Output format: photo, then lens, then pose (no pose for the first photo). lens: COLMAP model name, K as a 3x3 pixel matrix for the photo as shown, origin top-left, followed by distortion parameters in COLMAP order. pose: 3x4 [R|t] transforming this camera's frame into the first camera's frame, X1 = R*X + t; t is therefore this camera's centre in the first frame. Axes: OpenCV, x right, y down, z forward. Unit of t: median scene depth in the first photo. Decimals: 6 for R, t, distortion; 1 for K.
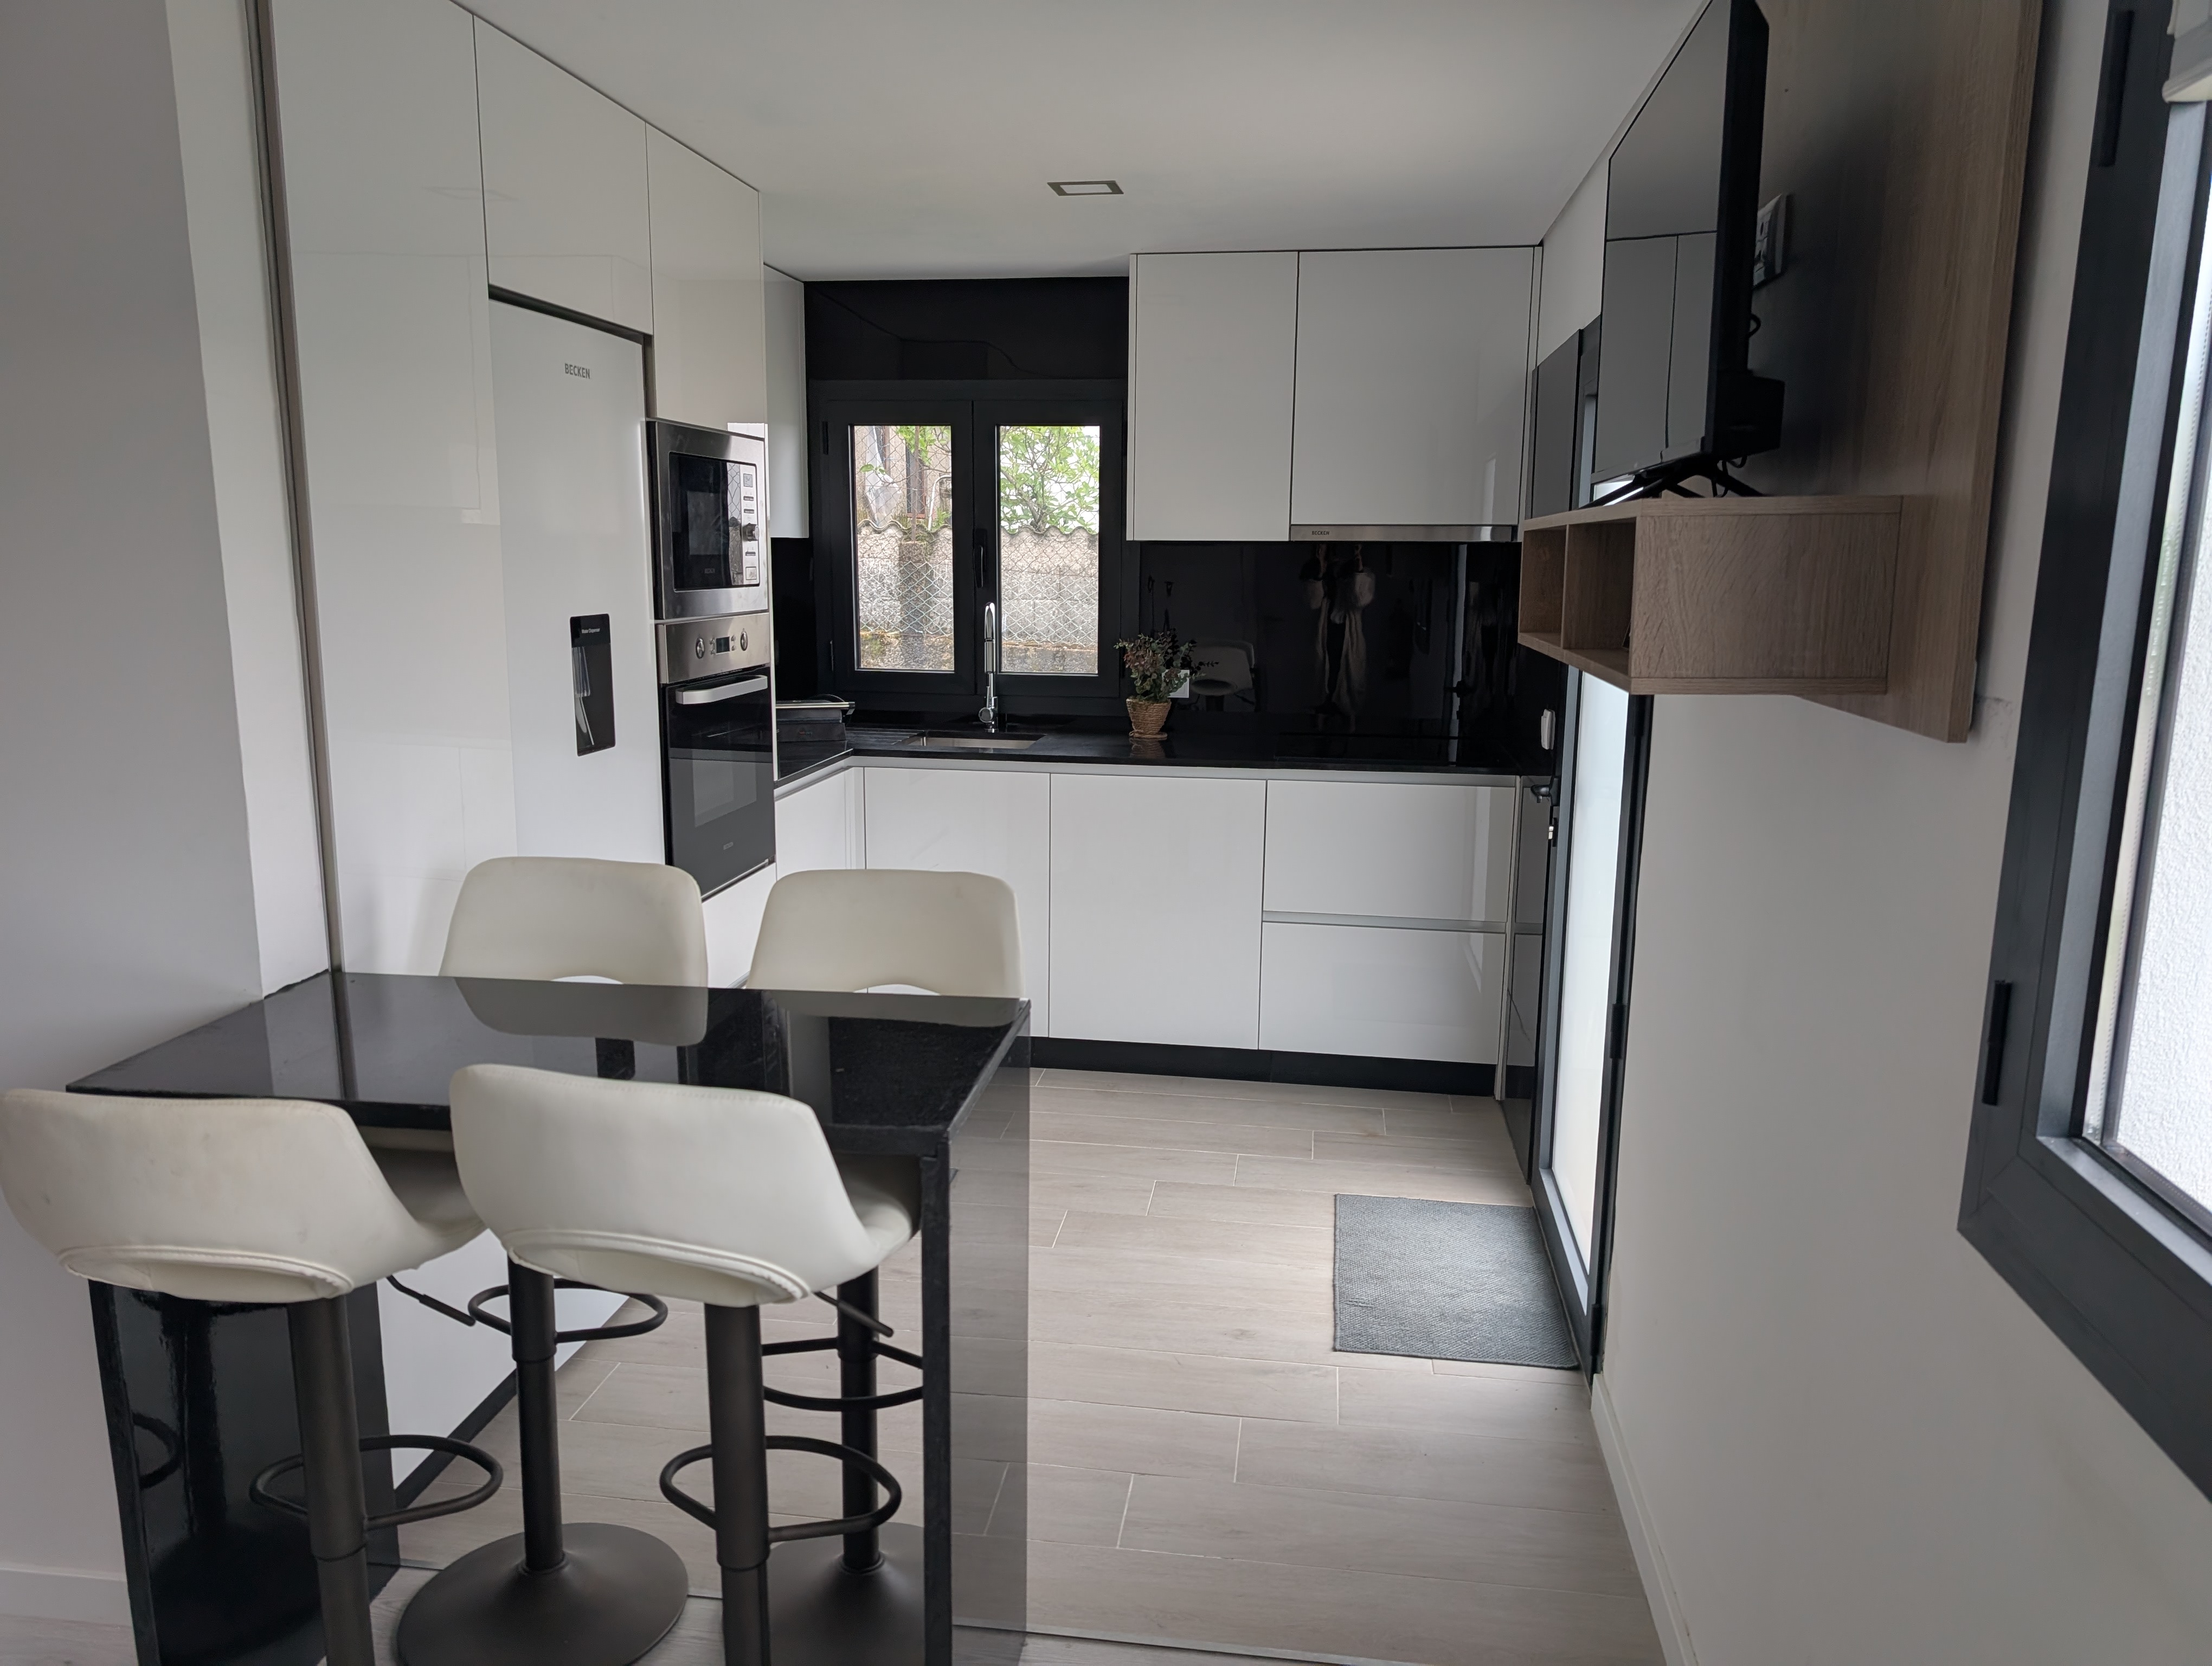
lens RADIAL K [[1594.3, 0, 1095.3], [0, 1594.3, 839.9], [0, 0, 1]] dist [0.038341, -0.038237]
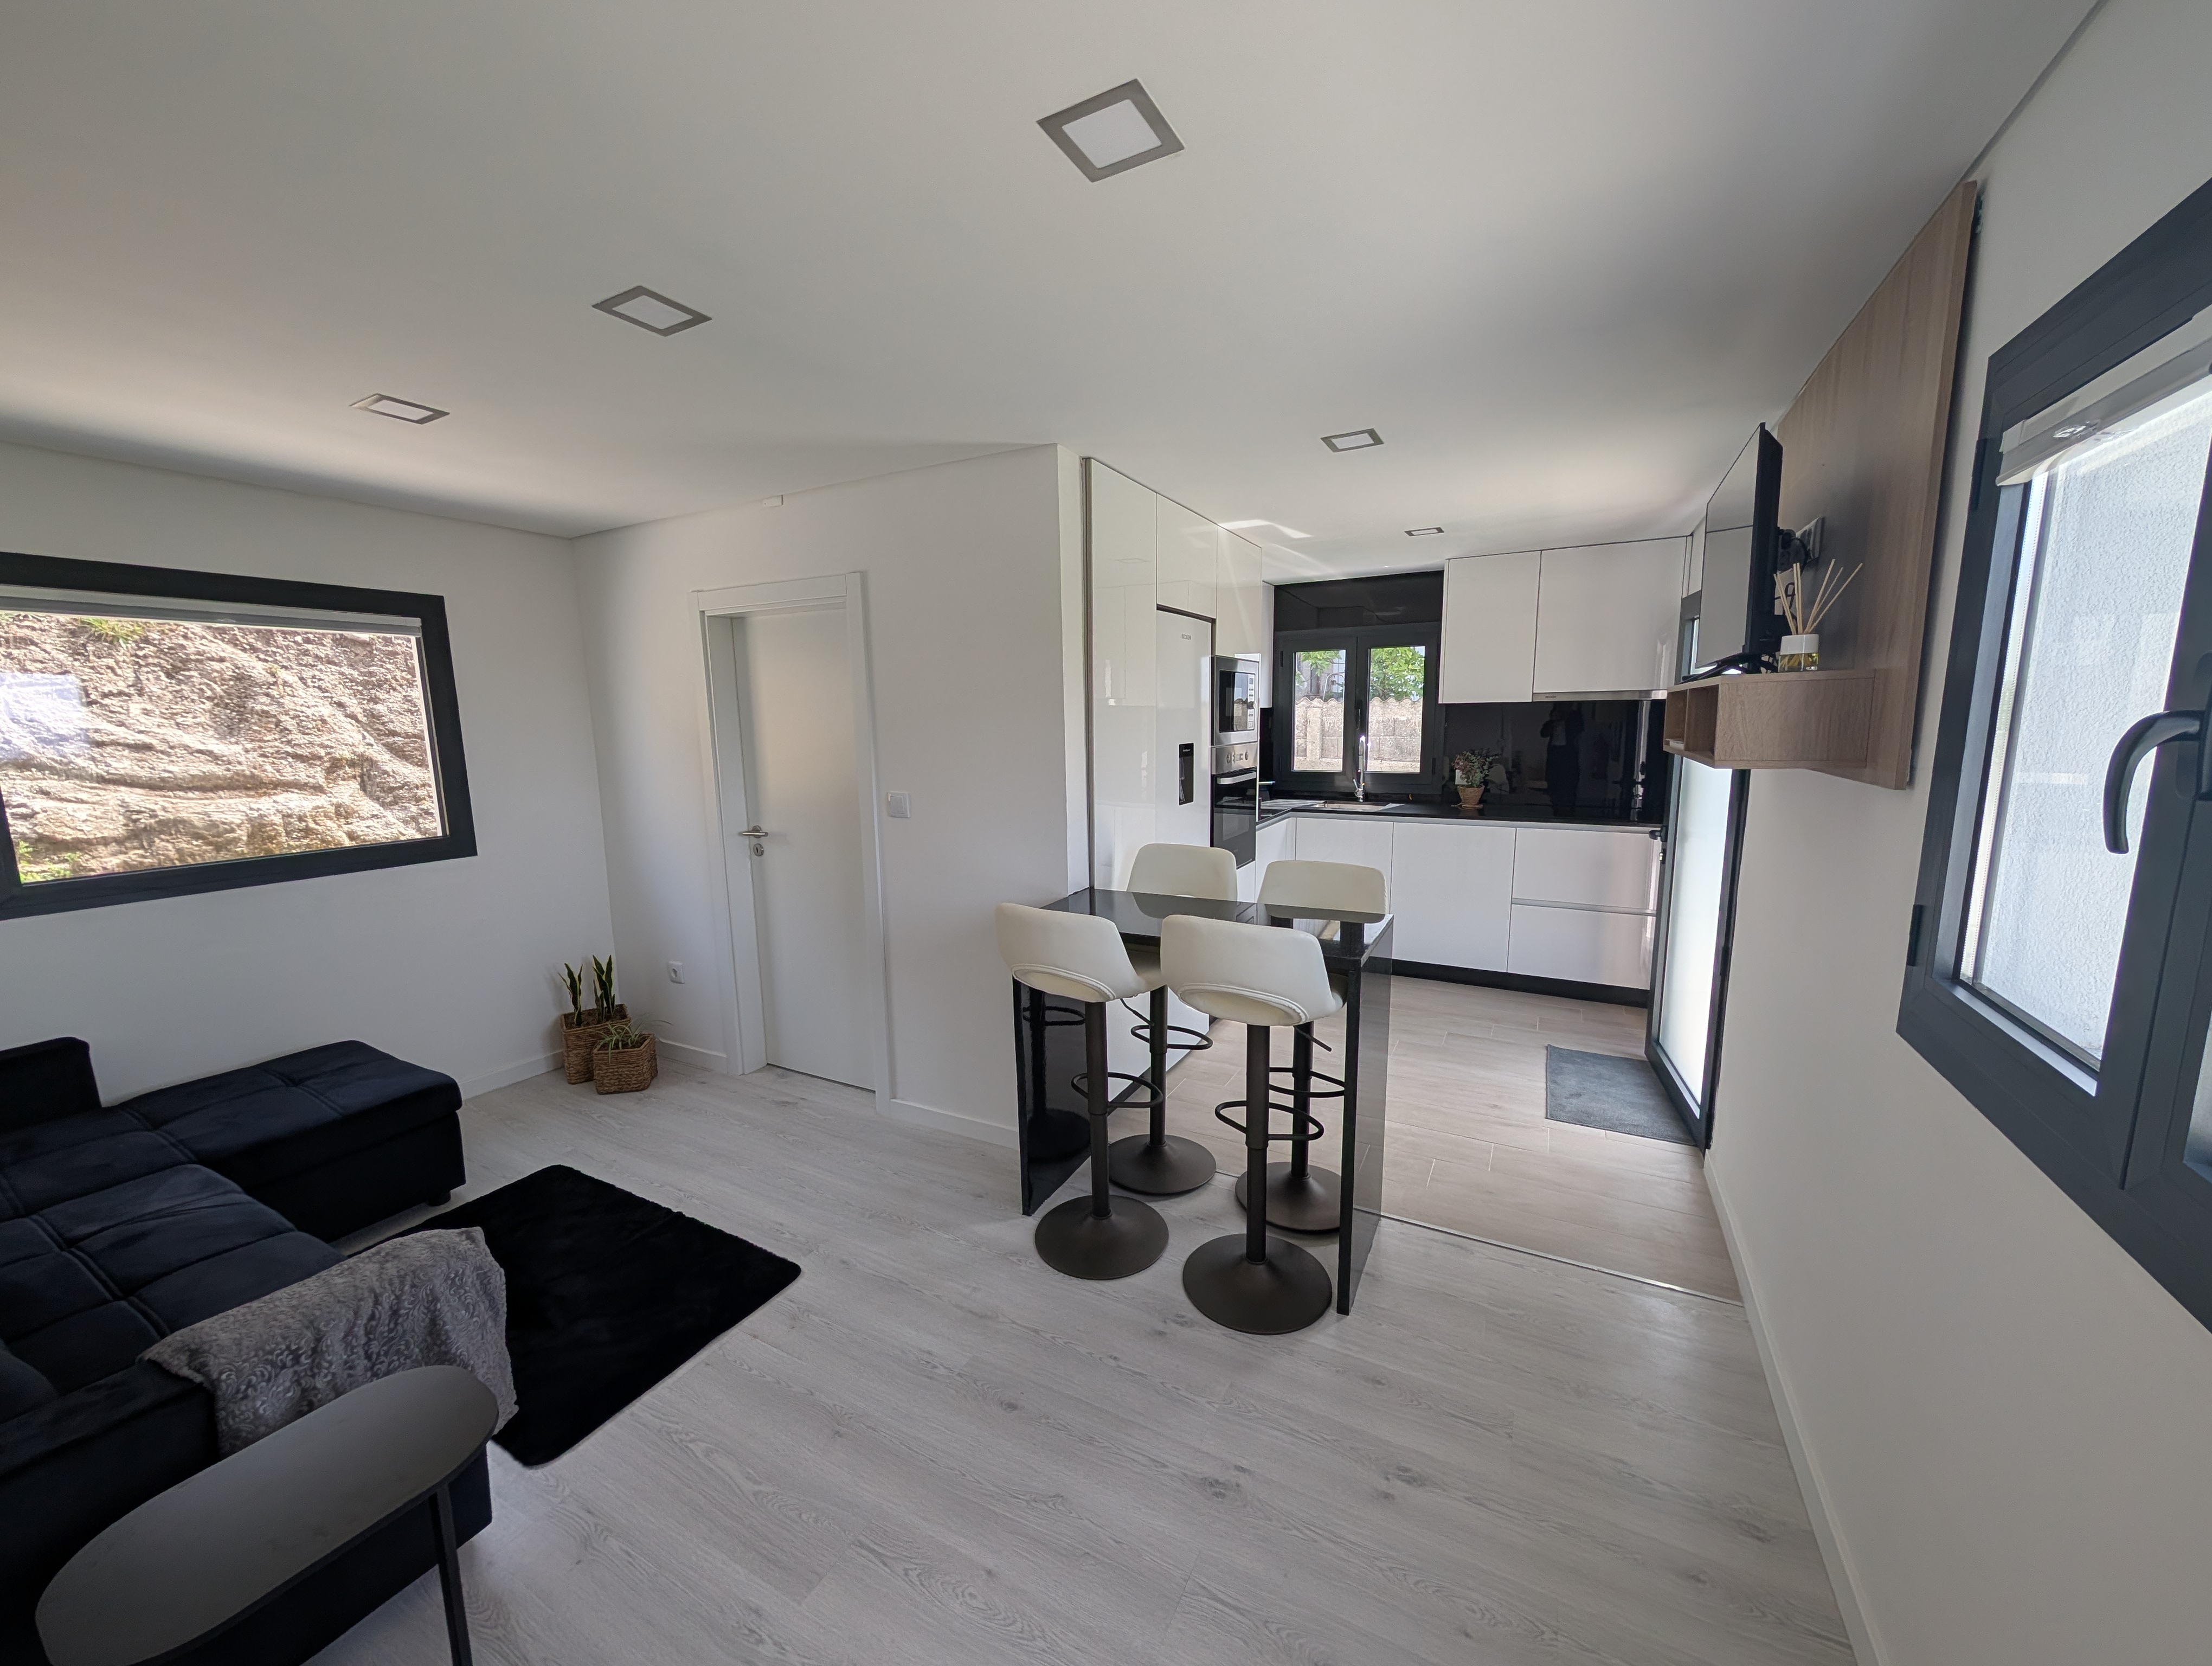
lens RADIAL K [[840.4, 0, 1096.8], [0, 840.4, 841.1], [0, 0, 1]] dist [0.001246, 0.000078]
pose [[0.938123, 0.028024, -0.345168, -0.016626], [-0.038564, 0.998975, -0.023705, 0.025209], [0.344149, 0.035549, 0.938242, -0.126340]]
